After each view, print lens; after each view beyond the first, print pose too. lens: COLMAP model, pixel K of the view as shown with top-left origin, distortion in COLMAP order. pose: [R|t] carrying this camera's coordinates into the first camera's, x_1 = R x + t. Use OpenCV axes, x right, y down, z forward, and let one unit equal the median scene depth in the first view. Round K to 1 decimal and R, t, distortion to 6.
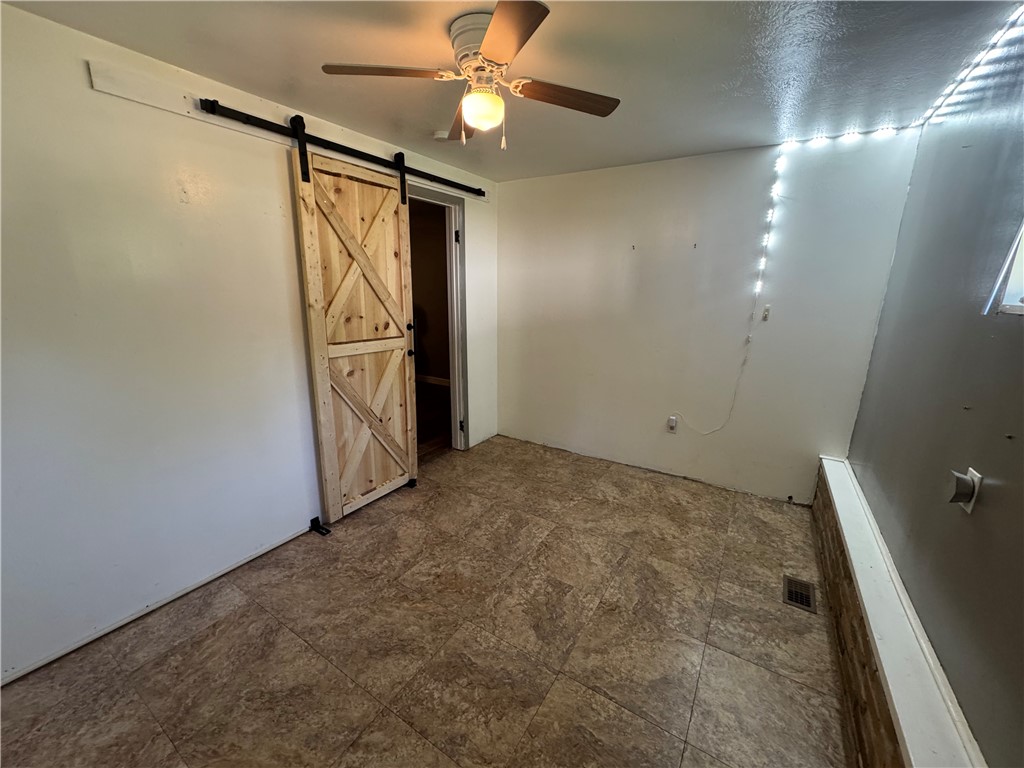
lens RADIAL K [[410.7, 0, 513.0], [0, 410.7, 383.7], [0, 0, 1]] dist [0.023388, 0.000365]
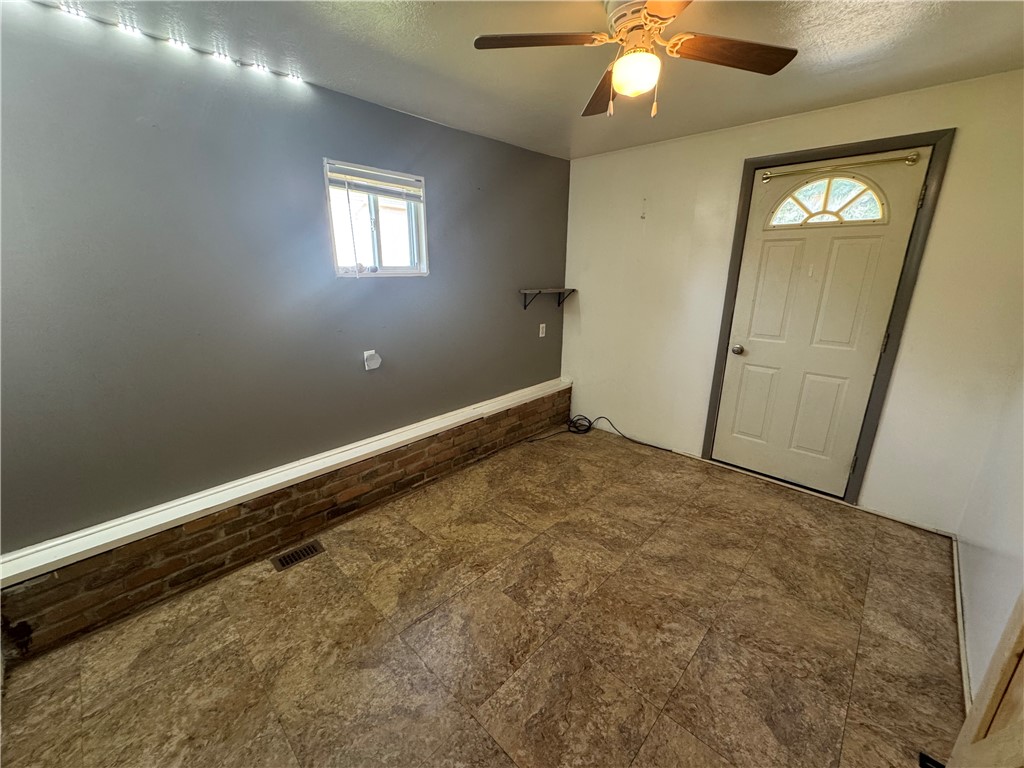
lens RADIAL K [[410.7, 0, 509.9], [0, 410.7, 382.0], [0, 0, 1]] dist [0.023388, 0.000365]
pose [[-0.978512, -0.072732, 0.192934, -0.016683], [0.032436, 0.869768, 0.492394, -0.391934], [-0.203621, 0.488072, -0.848719, 1.591106]]
